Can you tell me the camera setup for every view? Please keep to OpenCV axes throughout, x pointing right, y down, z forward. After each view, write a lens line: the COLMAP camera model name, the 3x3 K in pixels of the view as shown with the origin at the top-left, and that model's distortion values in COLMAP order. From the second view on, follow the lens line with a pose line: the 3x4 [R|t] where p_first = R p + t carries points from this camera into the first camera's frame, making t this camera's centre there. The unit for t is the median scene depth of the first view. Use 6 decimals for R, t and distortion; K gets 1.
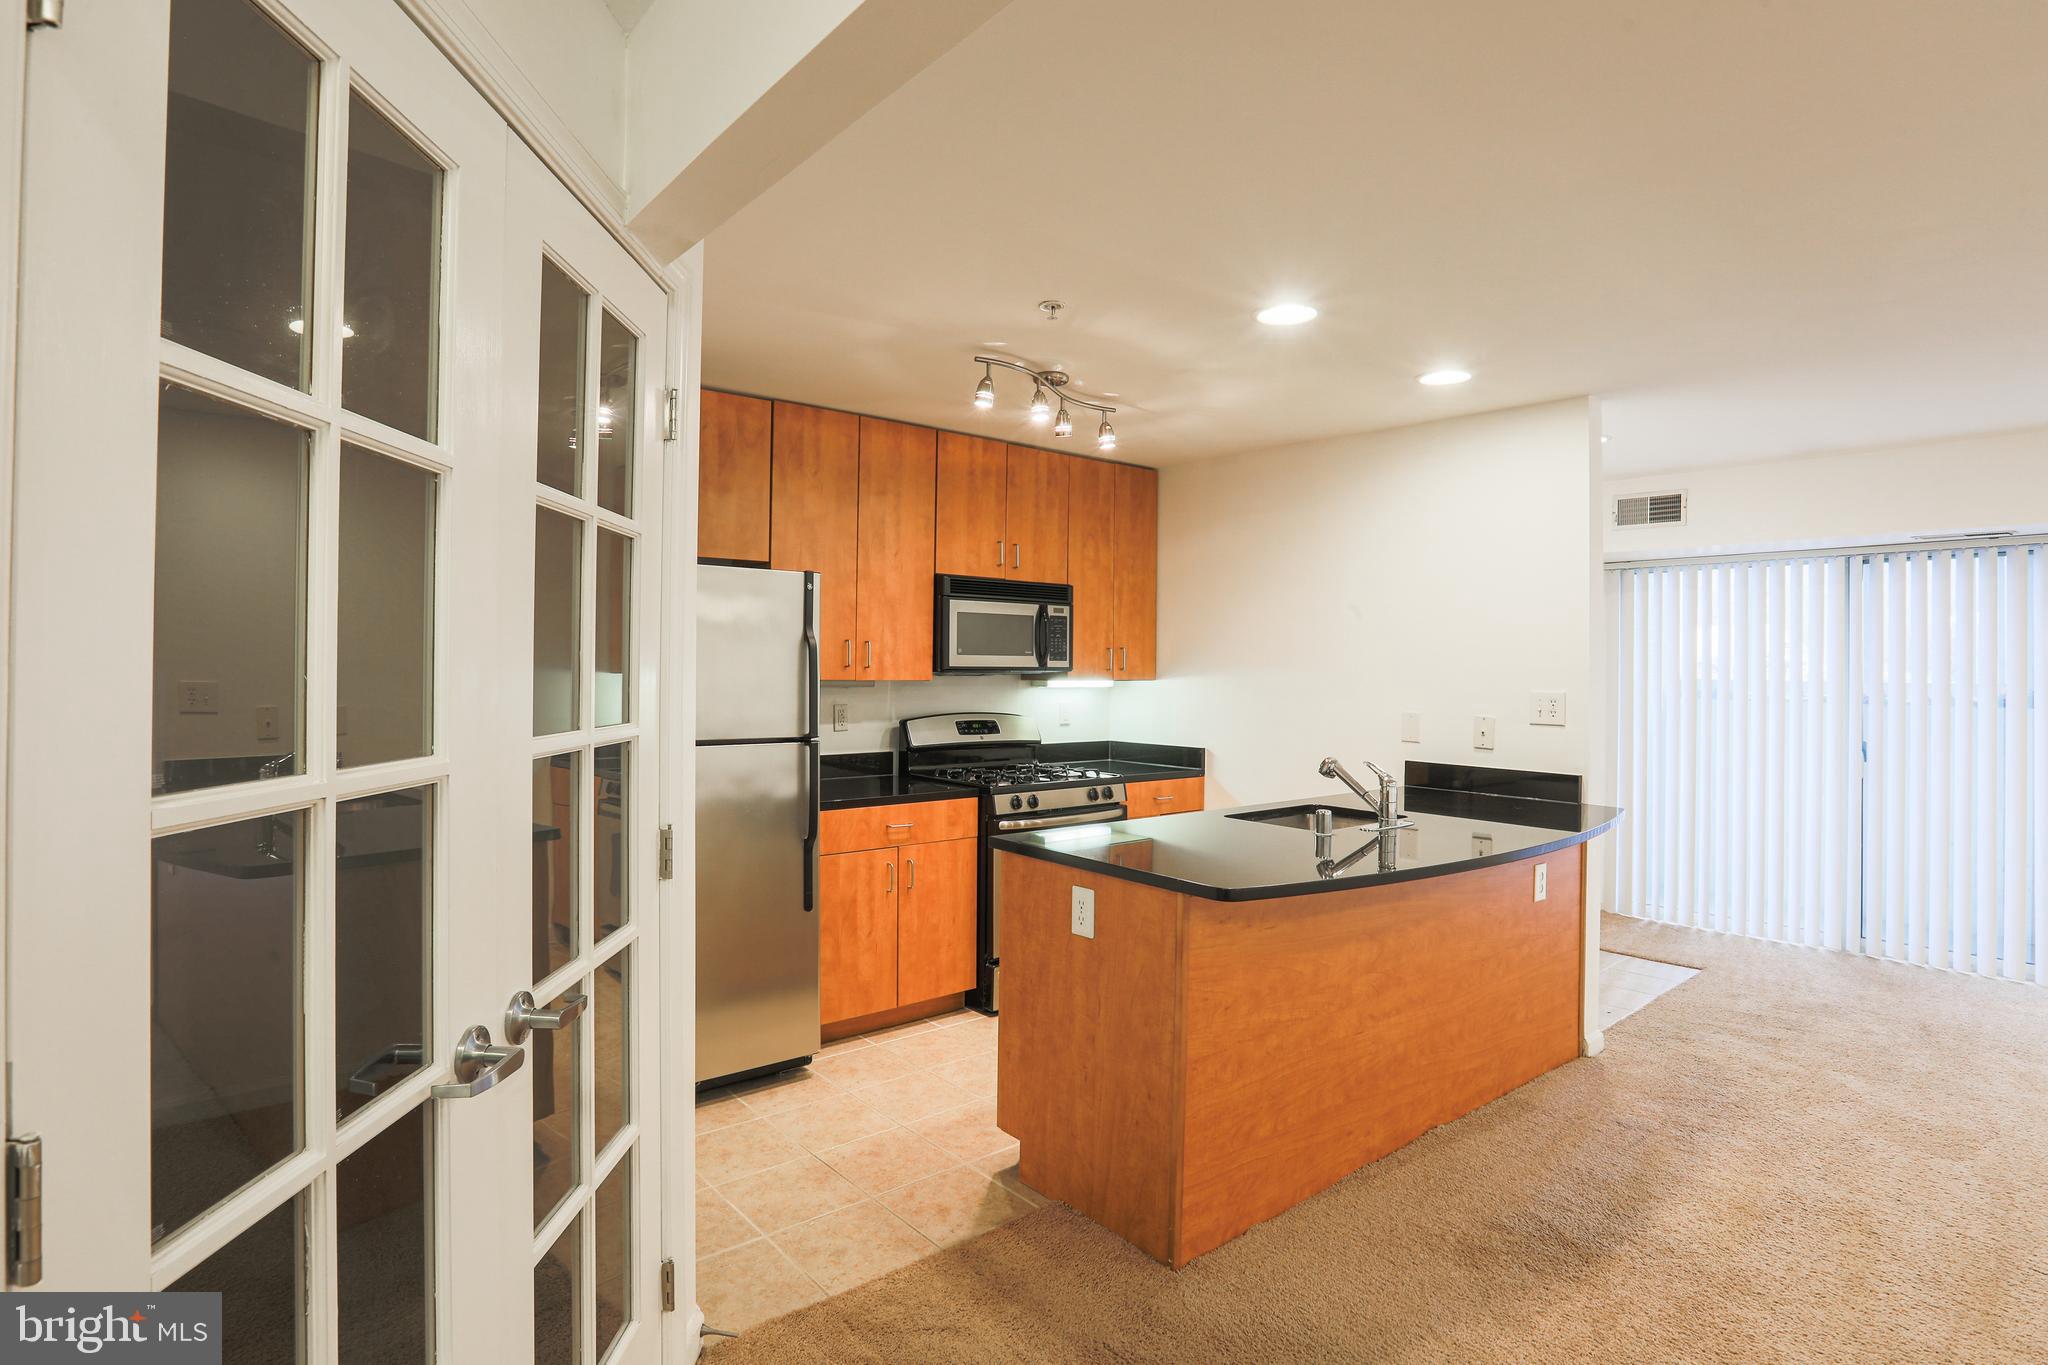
lens RADIAL K [[1025.9, 0, 964.5], [0, 1025.9, 663.5], [0, 0, 1]] dist [-0.061000, 0.020755]
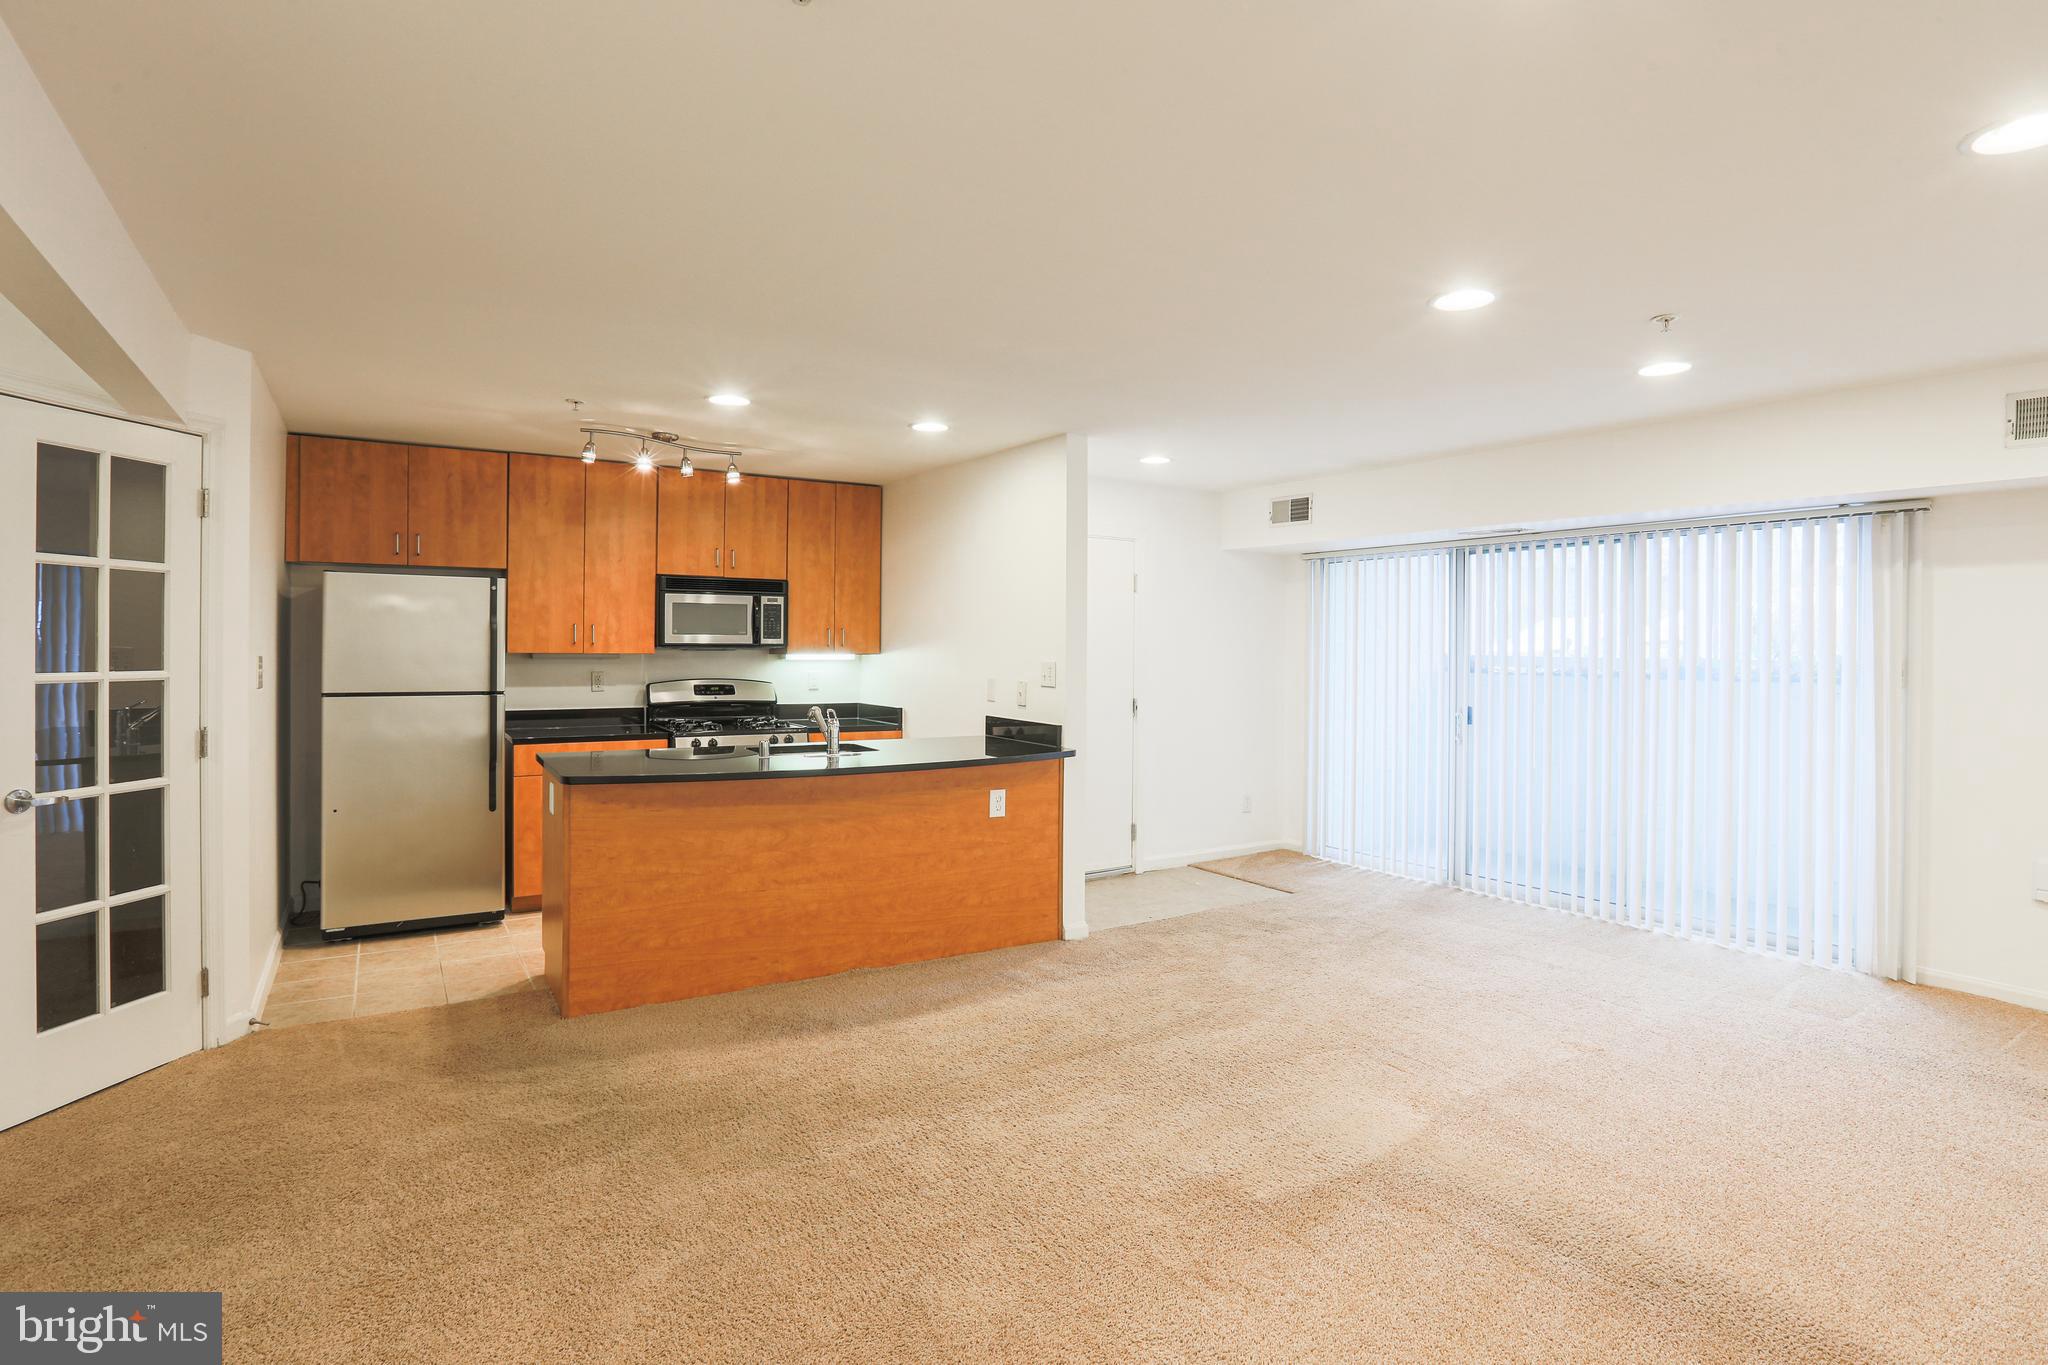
lens RADIAL K [[1018.9, 0, 1024.2], [0, 1018.9, 652.3], [0, 0, 1]] dist [-0.072178, 0.046908]
pose [[0.995475, -0.000417, -0.095027, 0.577522], [0.001320, 0.999955, 0.009442, 0.002995], [0.095019, -0.009524, 0.995430, -0.270551]]
